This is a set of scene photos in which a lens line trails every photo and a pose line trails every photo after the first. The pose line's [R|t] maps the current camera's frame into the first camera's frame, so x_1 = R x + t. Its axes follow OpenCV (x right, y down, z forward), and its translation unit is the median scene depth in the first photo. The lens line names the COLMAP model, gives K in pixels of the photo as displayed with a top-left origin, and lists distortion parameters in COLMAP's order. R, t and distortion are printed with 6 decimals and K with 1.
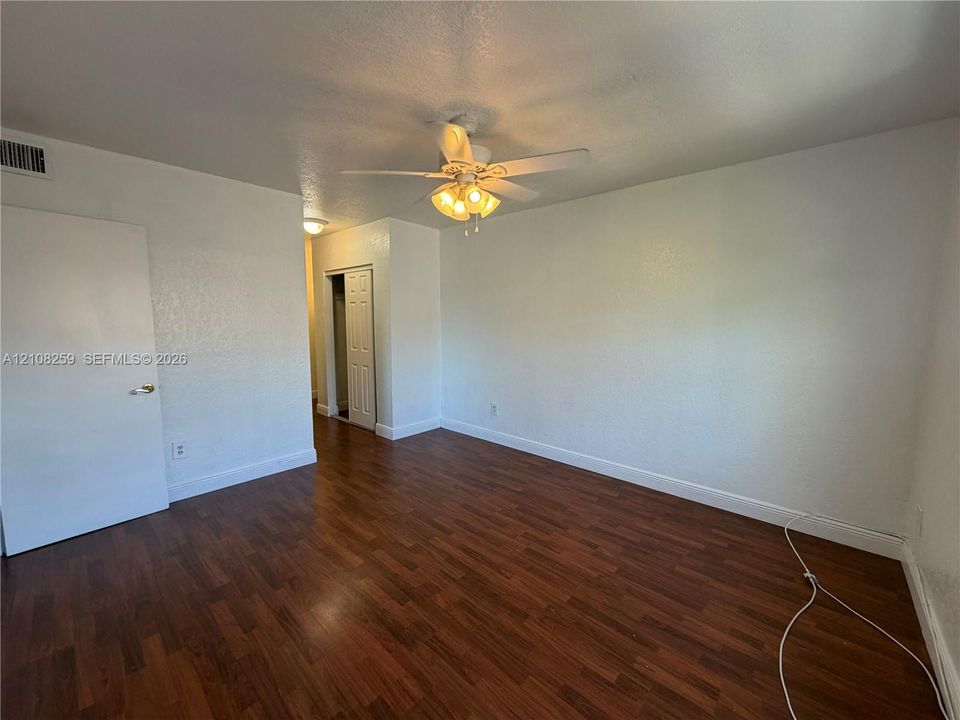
lens RADIAL K [[392.0, 0, 480.0], [0, 392.0, 360.0], [0, 0, 1]] dist [0.001167, 0.000093]
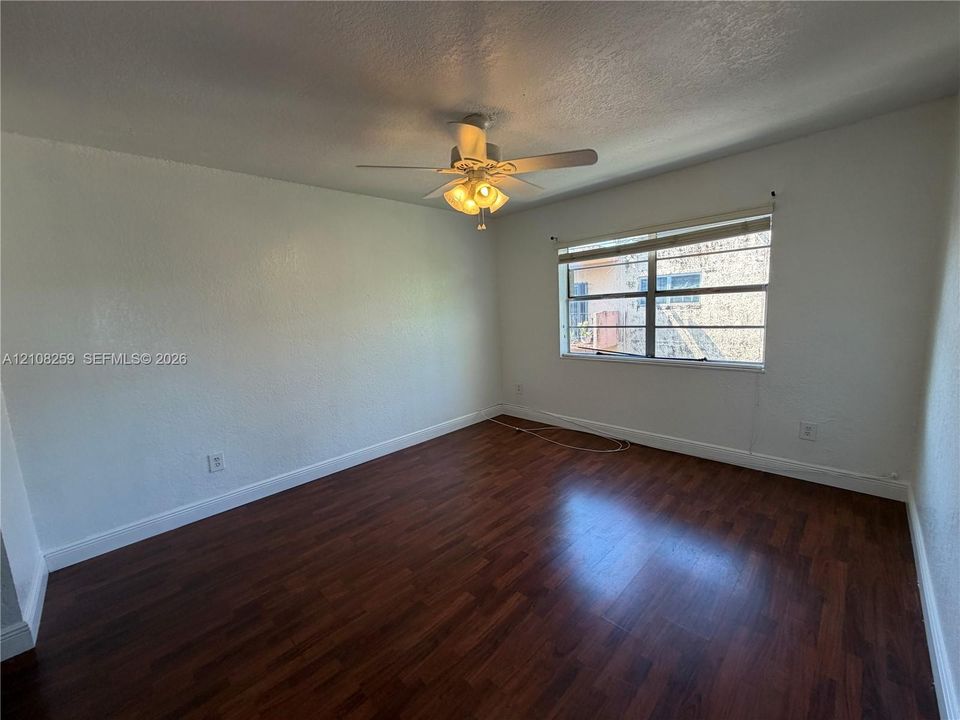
lens RADIAL K [[375.5, 0, 480.0], [0, 375.5, 360.0], [0, 0, 1]] dist [-0.000799, -0.000042]
pose [[0.051229, -0.154128, 0.986722, -0.975476], [0.159212, 0.976644, 0.144287, -0.117538], [-0.985914, 0.149706, 0.074571, 0.879064]]
